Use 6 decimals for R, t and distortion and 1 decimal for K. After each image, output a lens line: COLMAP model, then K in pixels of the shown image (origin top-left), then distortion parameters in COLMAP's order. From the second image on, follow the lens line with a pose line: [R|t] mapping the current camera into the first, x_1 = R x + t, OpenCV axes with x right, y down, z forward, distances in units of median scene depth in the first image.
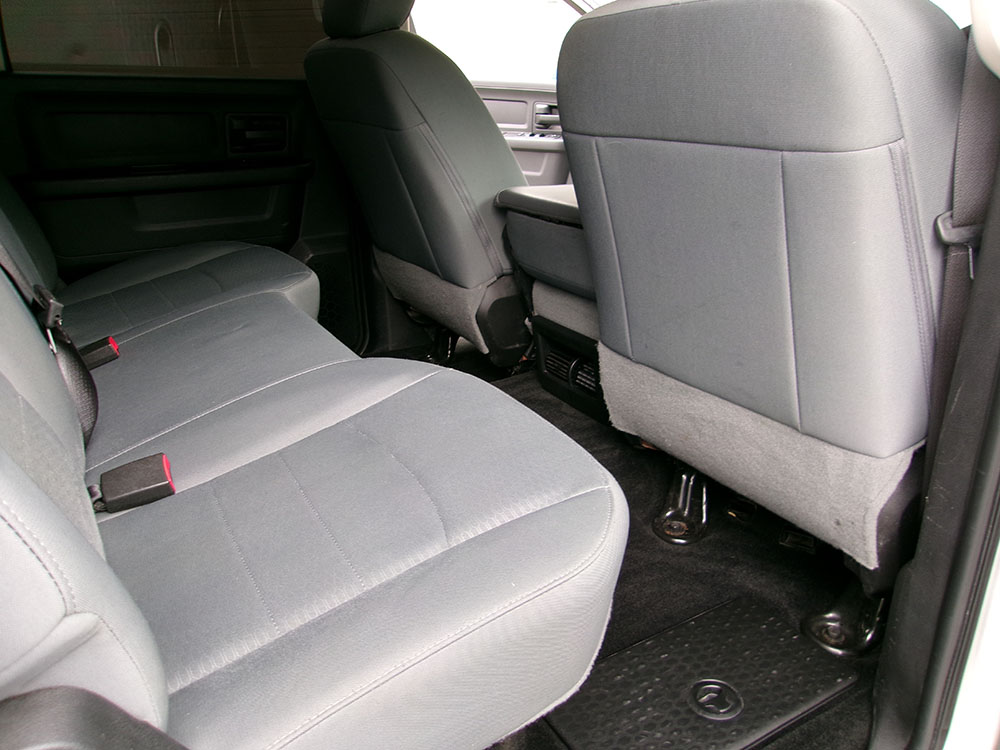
lens RADIAL K [[777.6, 0, 504.6], [0, 777.6, 370.9], [0, 0, 1]] dist [-0.023271, 0.049438]
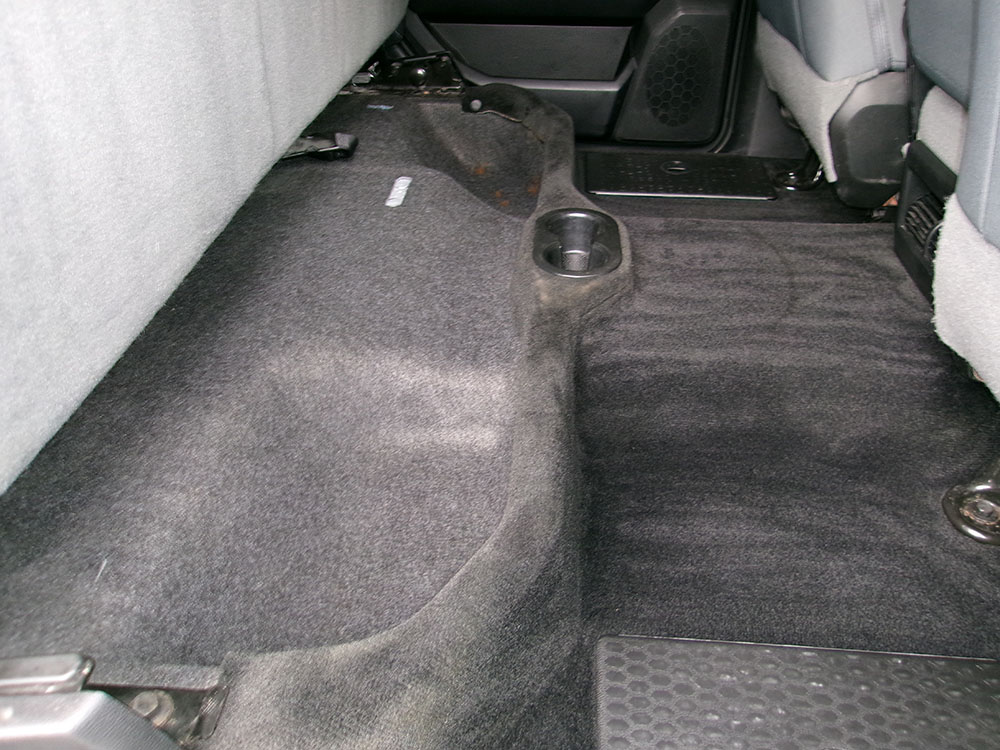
lens RADIAL K [[777.6, 0, 497.4], [0, 777.6, 374.7], [0, 0, 1]] dist [-0.023271, 0.049438]
pose [[0.815310, 0.345416, -0.464712, 0.151526], [-0.214579, 0.925675, 0.311580, -0.018182], [0.537797, -0.154317, 0.828831, 0.262814]]
